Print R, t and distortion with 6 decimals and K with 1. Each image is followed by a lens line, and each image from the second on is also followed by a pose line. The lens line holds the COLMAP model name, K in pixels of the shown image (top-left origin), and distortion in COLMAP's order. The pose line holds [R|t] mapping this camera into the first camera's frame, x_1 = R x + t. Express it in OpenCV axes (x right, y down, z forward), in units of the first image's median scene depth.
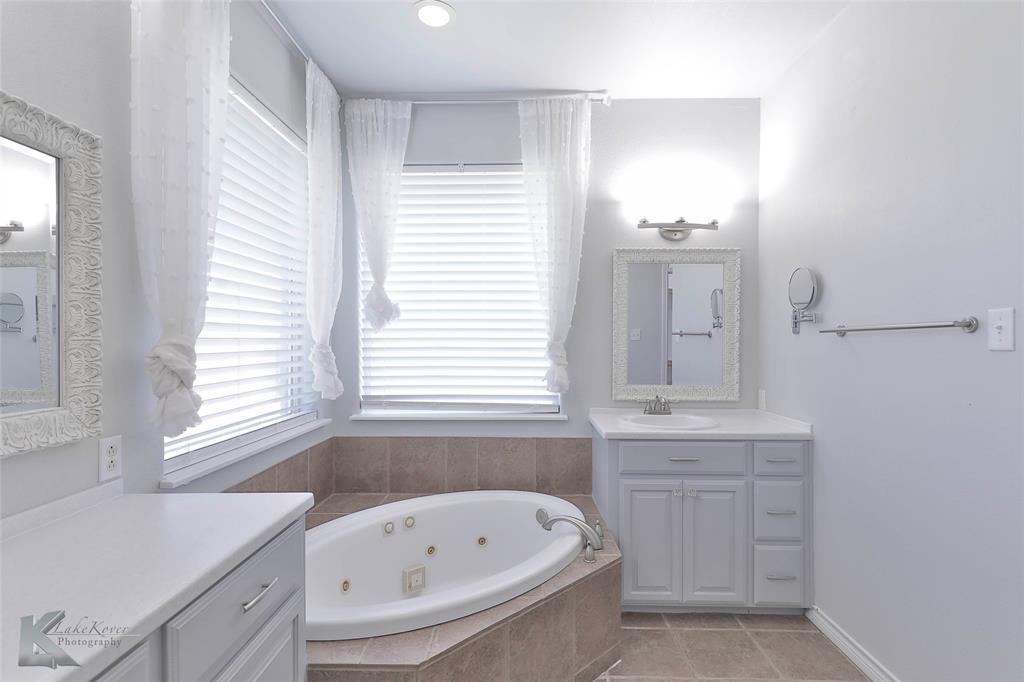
lens RADIAL K [[493.0, 0, 509.2], [0, 493.0, 343.9], [0, 0, 1]] dist [0.021367, 0.000864]
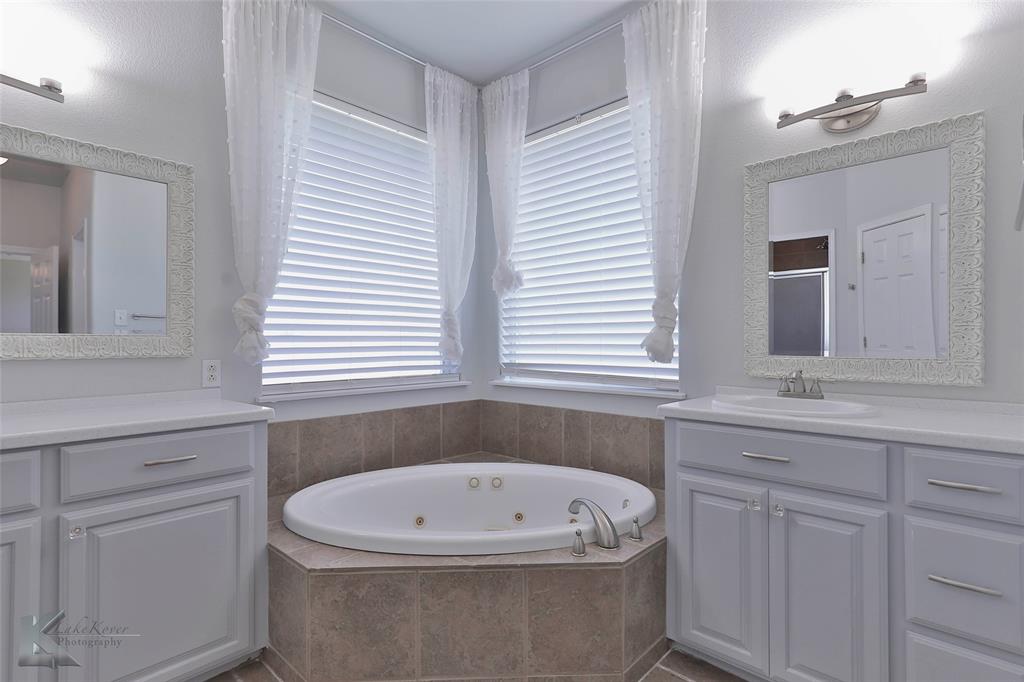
lens RADIAL K [[502.0, 0, 512.0], [0, 502.0, 341.0], [0, 0, 1]] dist [0.024824, -0.000379]
pose [[0.744228, -0.004911, -0.667908, 0.469381], [0.000257, 0.999975, -0.007066, 0.070366], [0.667926, 0.005087, 0.744210, 0.230786]]
